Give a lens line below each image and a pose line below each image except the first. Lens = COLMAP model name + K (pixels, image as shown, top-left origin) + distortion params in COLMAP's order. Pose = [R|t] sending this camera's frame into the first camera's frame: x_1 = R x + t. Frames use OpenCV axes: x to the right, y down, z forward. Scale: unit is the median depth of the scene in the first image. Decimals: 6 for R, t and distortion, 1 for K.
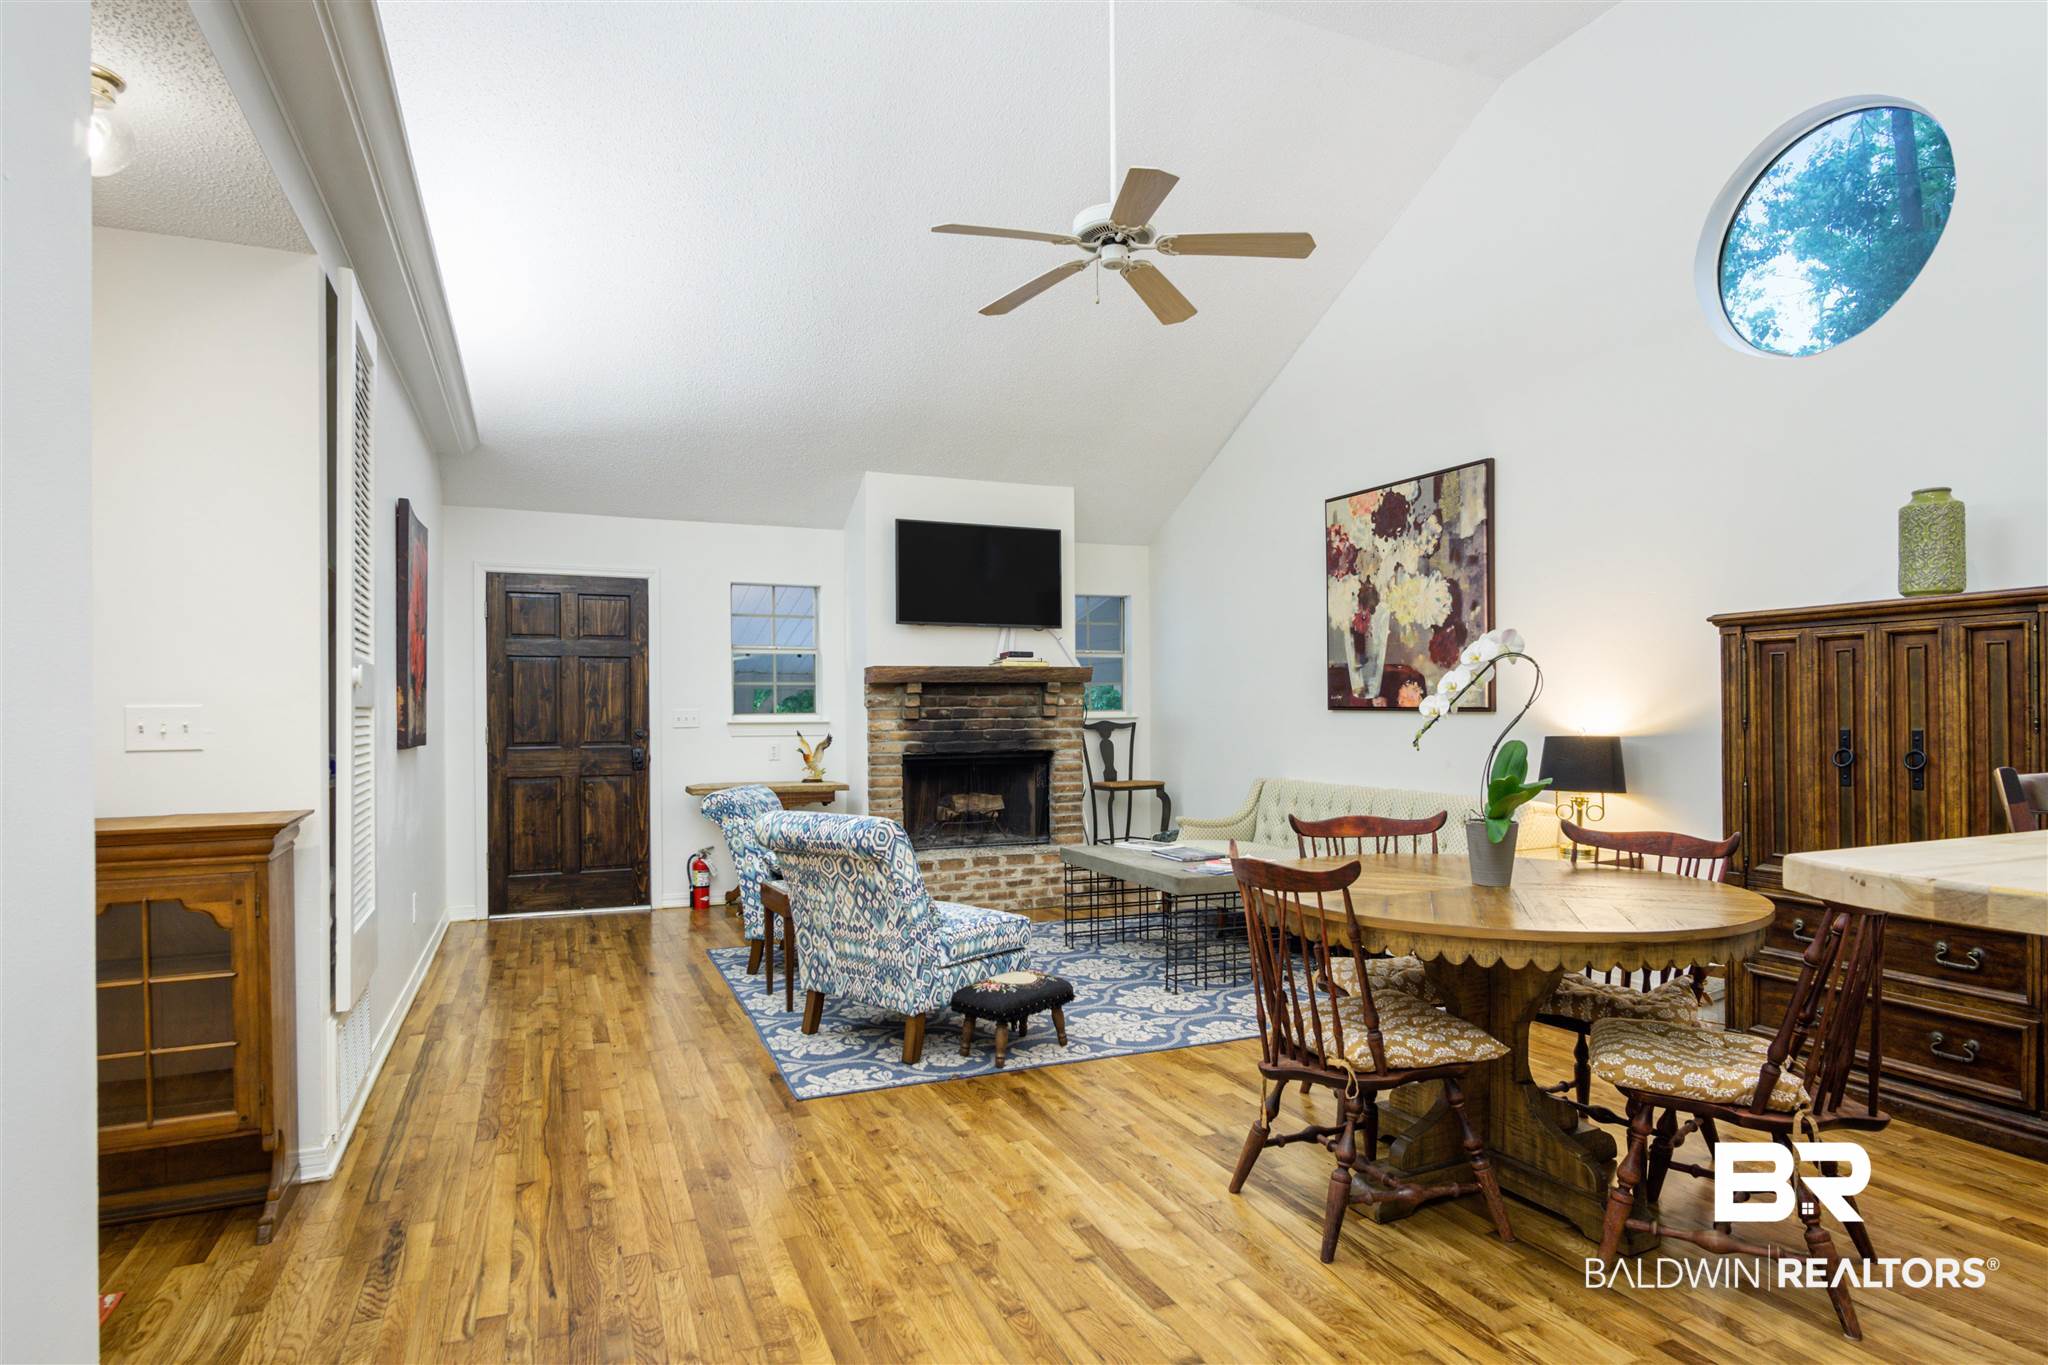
lens RADIAL K [[1120.7, 0, 1012.0], [0, 1120.7, 694.9], [0, 0, 1]] dist [-0.004820, 0.000685]
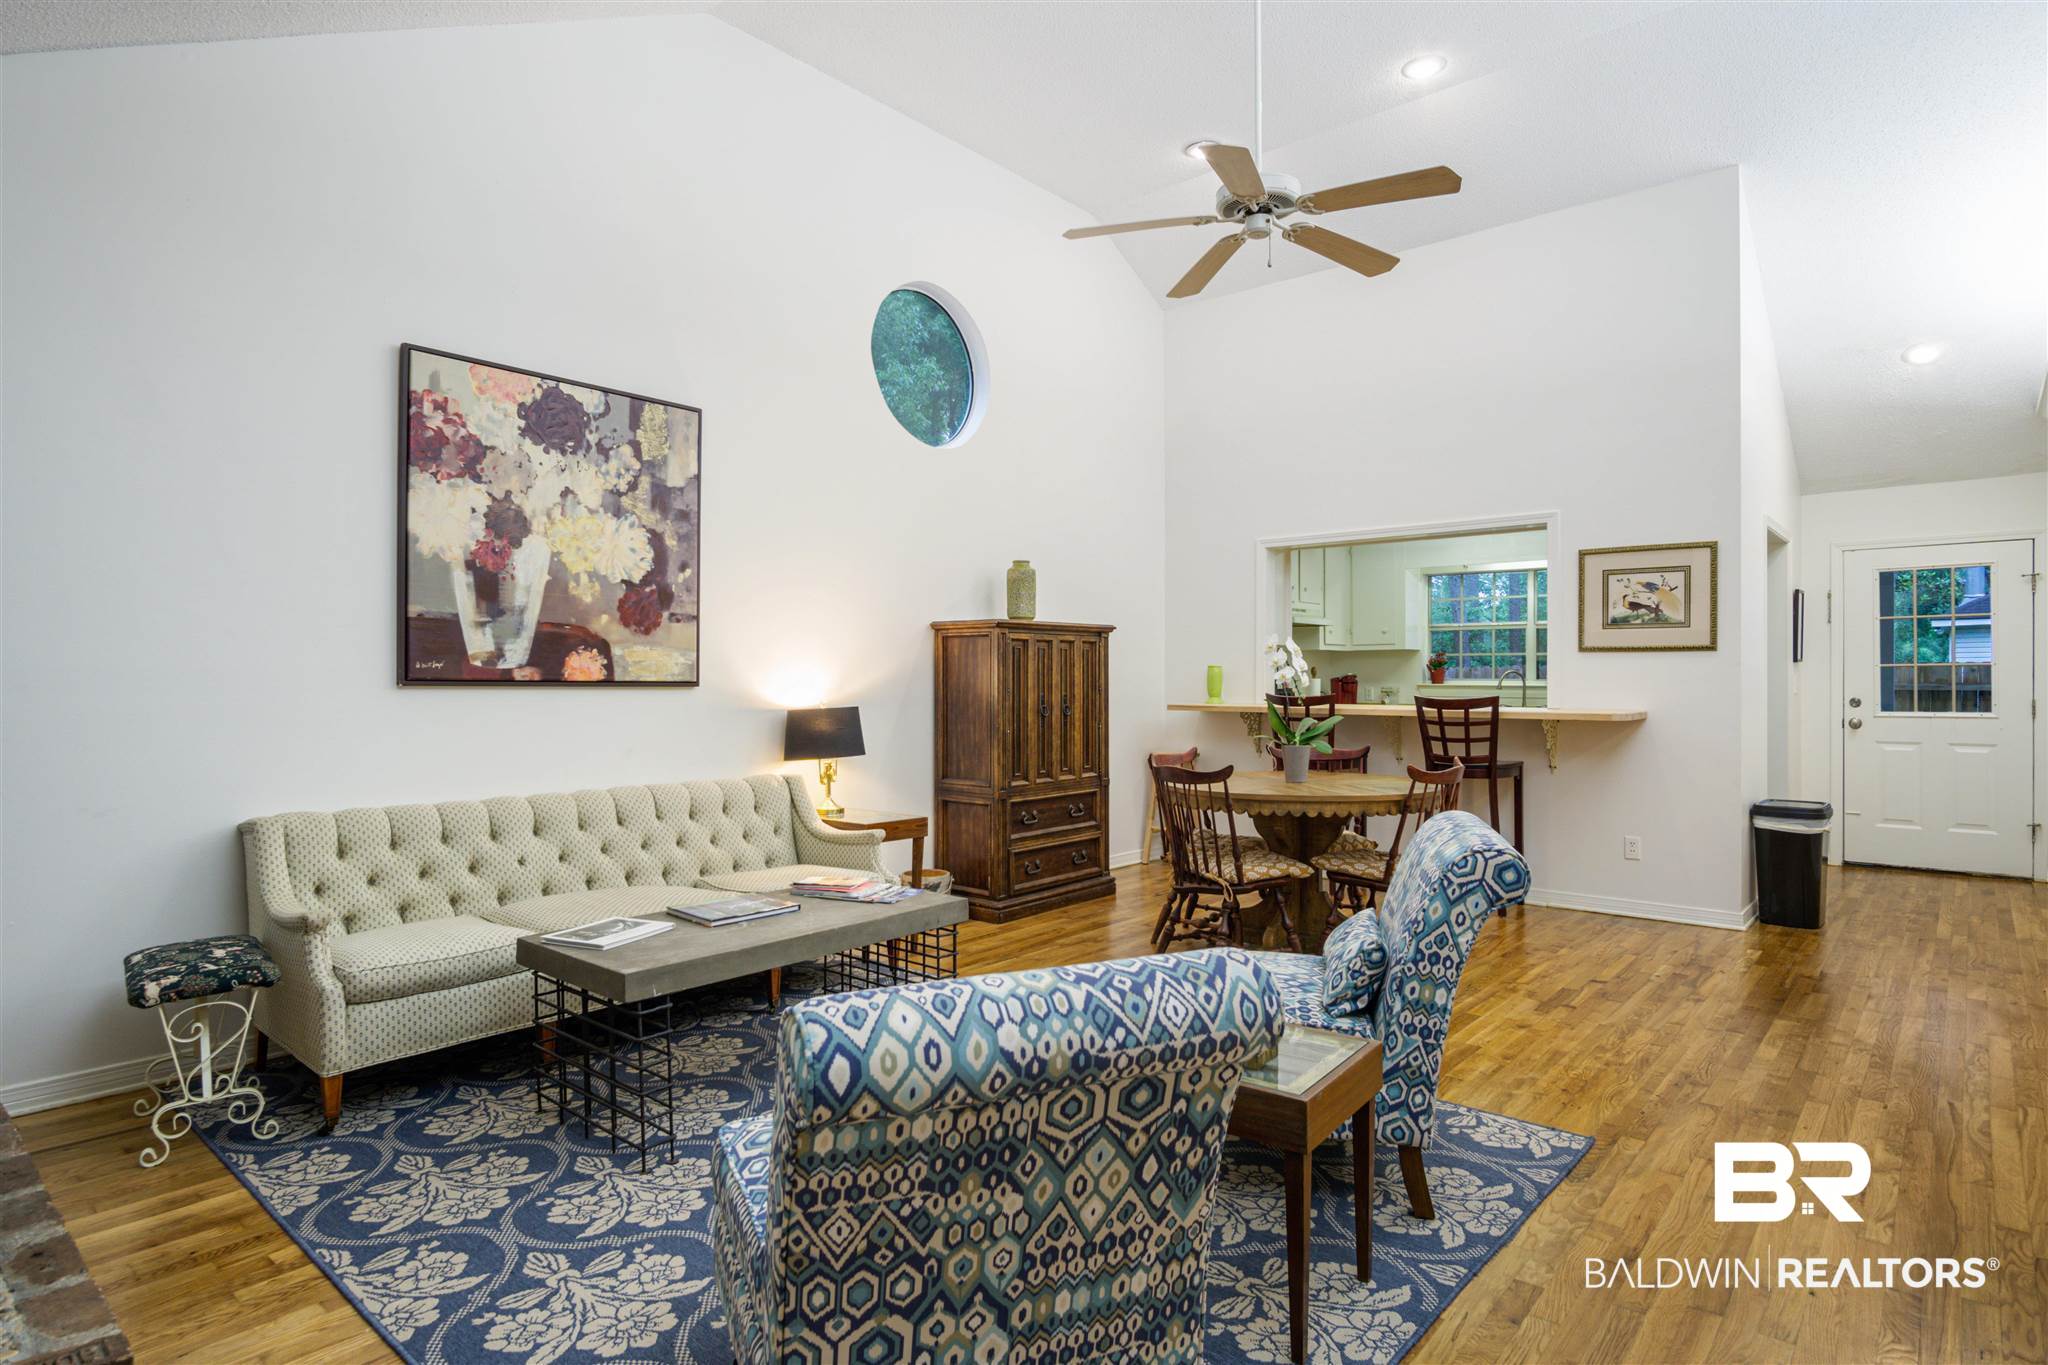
lens RADIAL K [[1120.7, 0, 1012.0], [0, 1120.7, 694.9], [0, 0, 1]] dist [-0.004820, 0.000685]
pose [[-0.440769, -0.002549, 0.897617, -0.473081], [-0.006040, 0.999982, -0.000126, 0.019201], [-0.897600, -0.005477, -0.440777, 1.097071]]
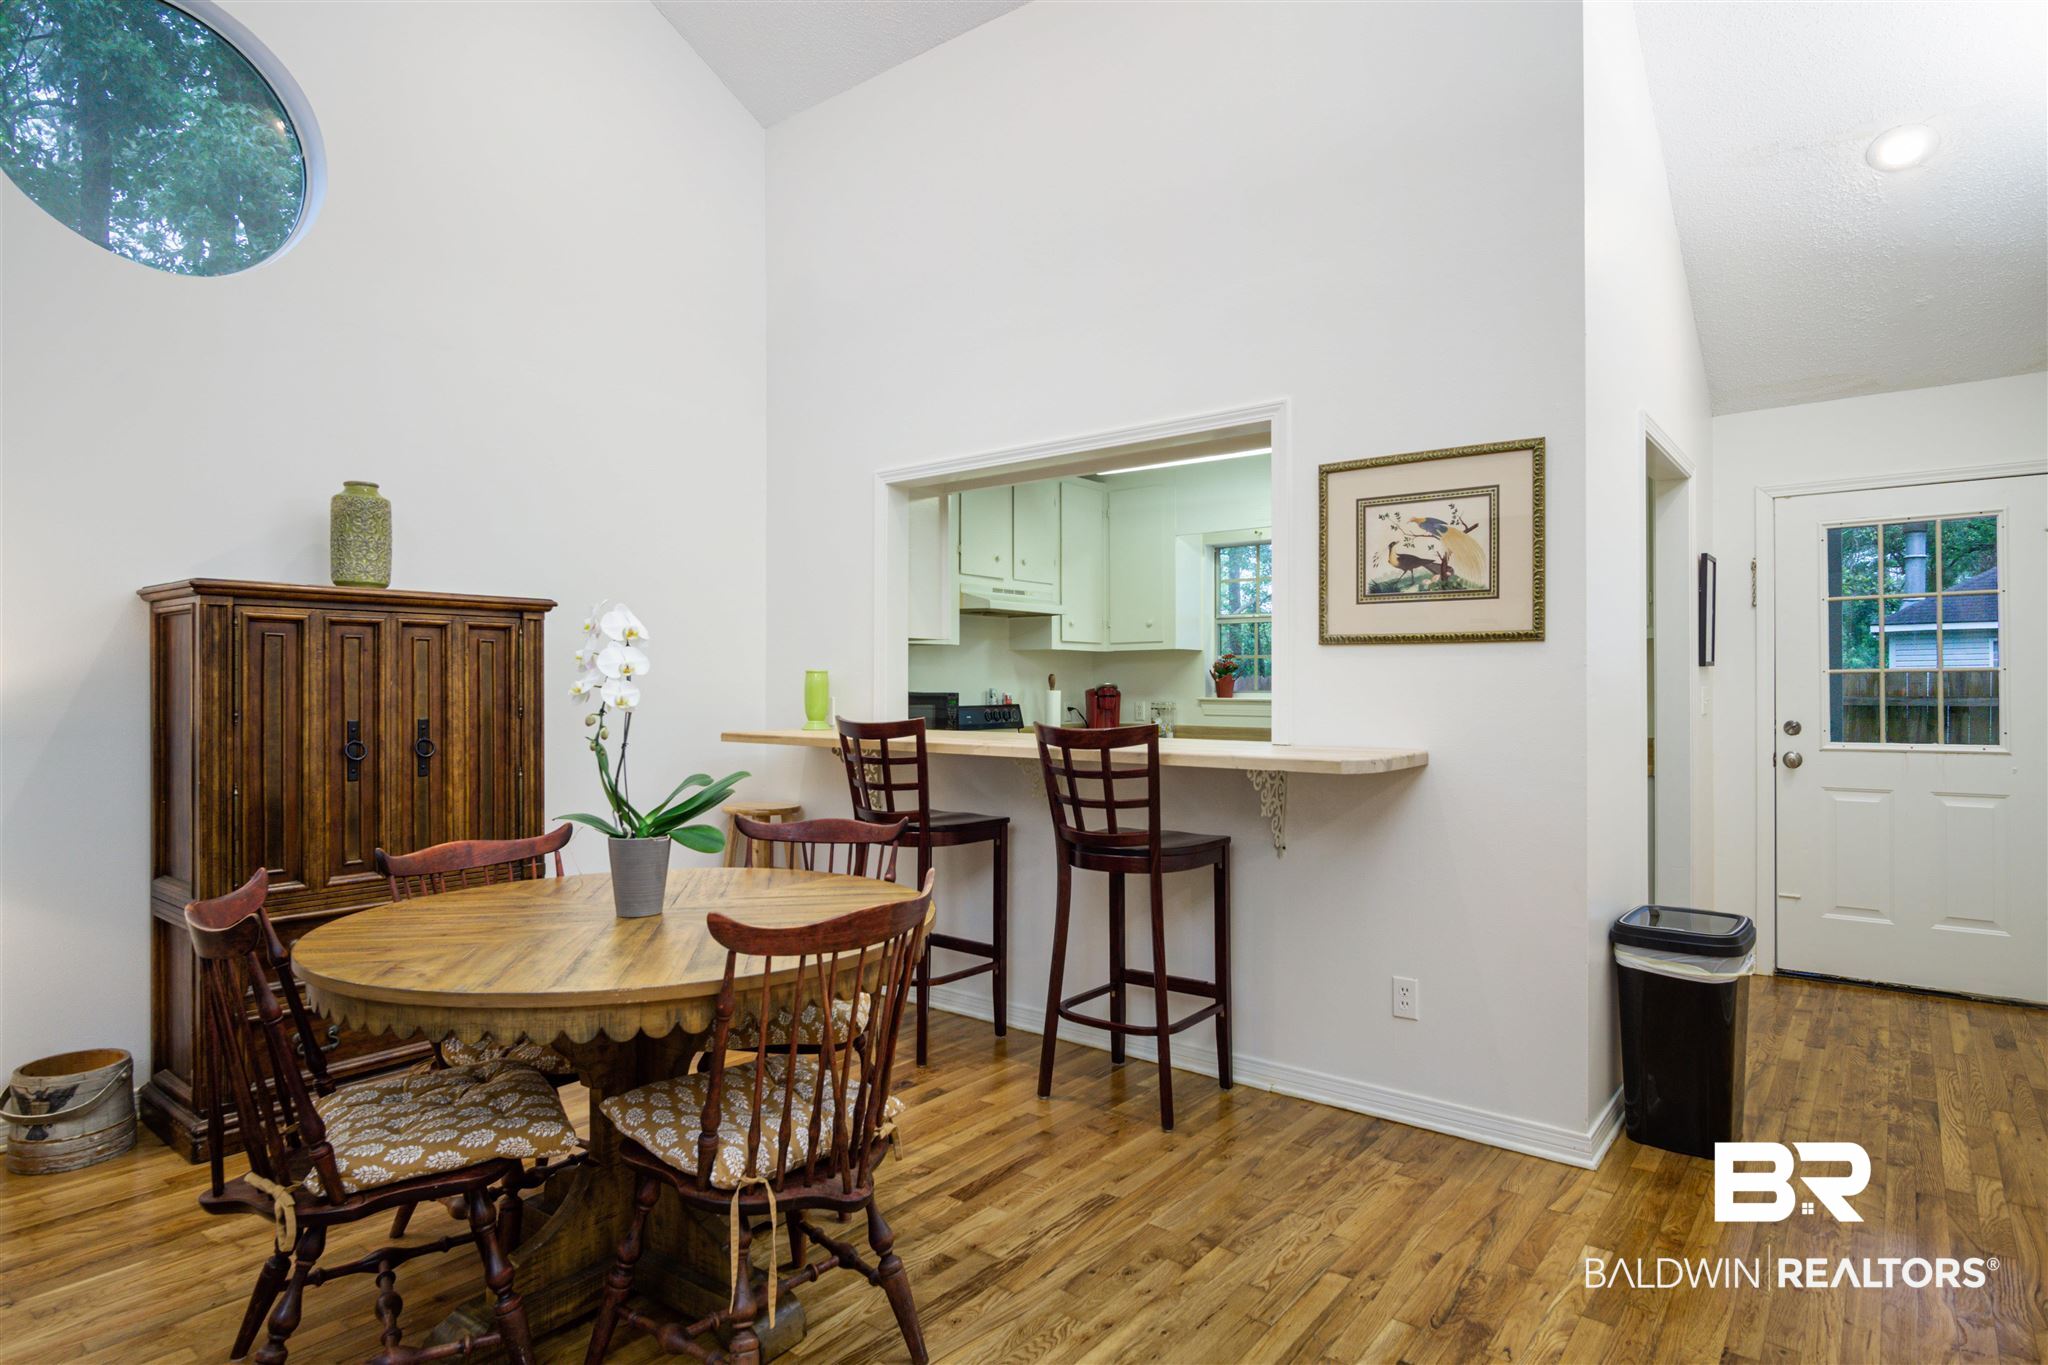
lens RADIAL K [[1120.7, 0, 1012.0], [0, 1120.7, 694.9], [0, 0, 1]] dist [-0.004820, 0.000685]
pose [[-0.476232, 0.004490, 0.879308, -0.210427], [-0.006520, 0.999941, -0.008637, 0.008209], [-0.879296, -0.009846, -0.476175, 0.584132]]
